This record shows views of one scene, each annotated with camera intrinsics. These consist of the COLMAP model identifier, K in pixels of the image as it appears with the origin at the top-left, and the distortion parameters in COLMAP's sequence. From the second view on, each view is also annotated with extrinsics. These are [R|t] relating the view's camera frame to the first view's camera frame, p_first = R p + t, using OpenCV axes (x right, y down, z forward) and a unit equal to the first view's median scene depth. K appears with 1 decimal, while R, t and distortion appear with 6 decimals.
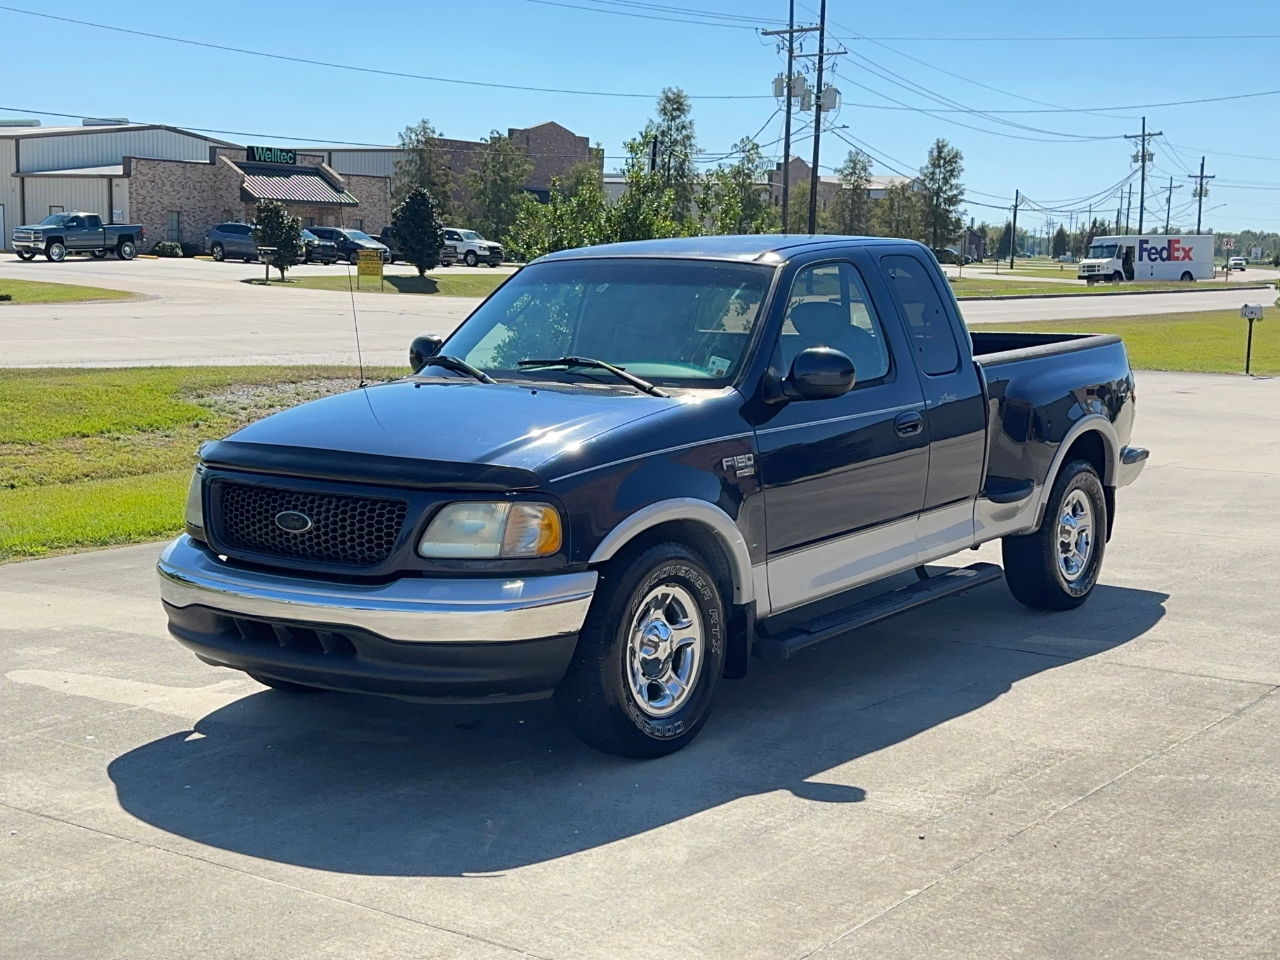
lens RADIAL K [[1747.7, 0, 640.0], [0, 1747.7, 480.0], [0, 0, 1]] dist [0.185458, -0.361044]
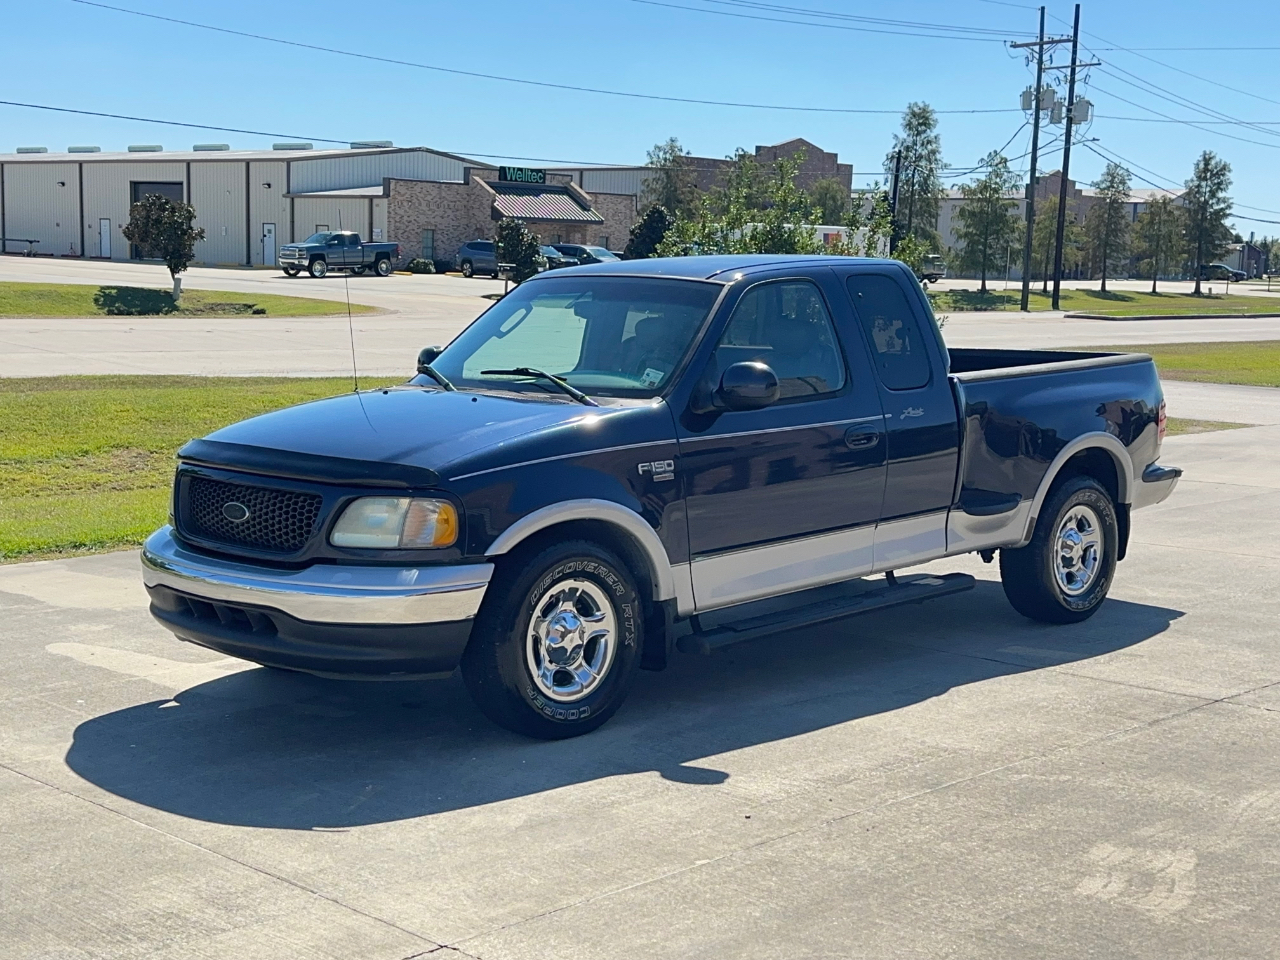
lens RADIAL K [[1747.7, 0, 640.0], [0, 1747.7, 480.0], [0, 0, 1]] dist [0.185458, -0.361044]
pose [[0.988944, 0.021372, -0.146742, 0.152553], [-0.022677, 0.999717, -0.007228, 0.004042], [0.146546, 0.010475, 0.989148, -0.044039]]
